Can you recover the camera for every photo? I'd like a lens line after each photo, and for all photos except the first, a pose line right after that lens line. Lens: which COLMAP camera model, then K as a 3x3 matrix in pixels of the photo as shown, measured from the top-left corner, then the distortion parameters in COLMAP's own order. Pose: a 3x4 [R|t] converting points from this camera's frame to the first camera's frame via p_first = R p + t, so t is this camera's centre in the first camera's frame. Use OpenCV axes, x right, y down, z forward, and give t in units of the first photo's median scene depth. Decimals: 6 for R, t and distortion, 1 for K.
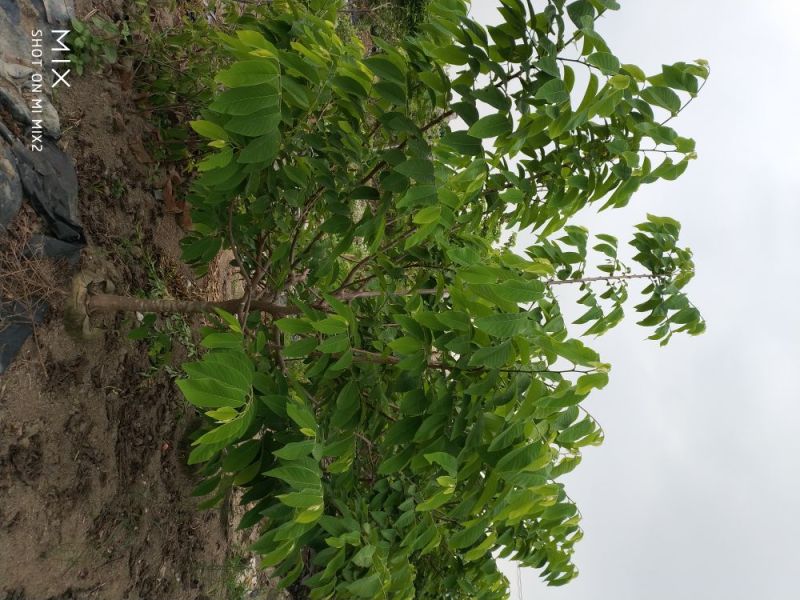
lens RADIAL K [[656.3, 0, 402.1], [0, 656.3, 300.2], [0, 0, 1]] dist [-0.000850, -0.010165]
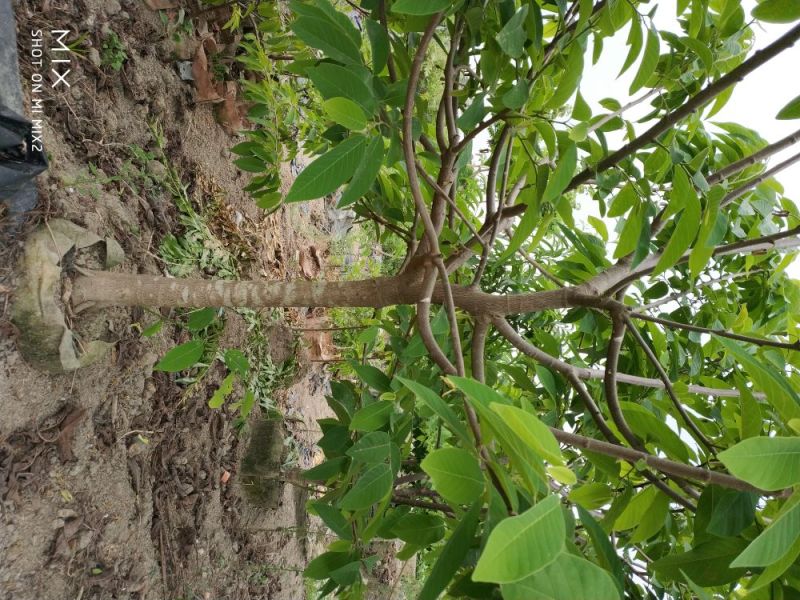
lens RADIAL K [[656.3, 0, 397.7], [0, 656.3, 300.5], [0, 0, 1]] dist [-0.000850, -0.010165]
pose [[0.999190, -0.024248, -0.032109, -0.182199], [0.028636, 0.989144, 0.144131, -0.039416], [0.028265, -0.144933, 0.989038, 0.428552]]
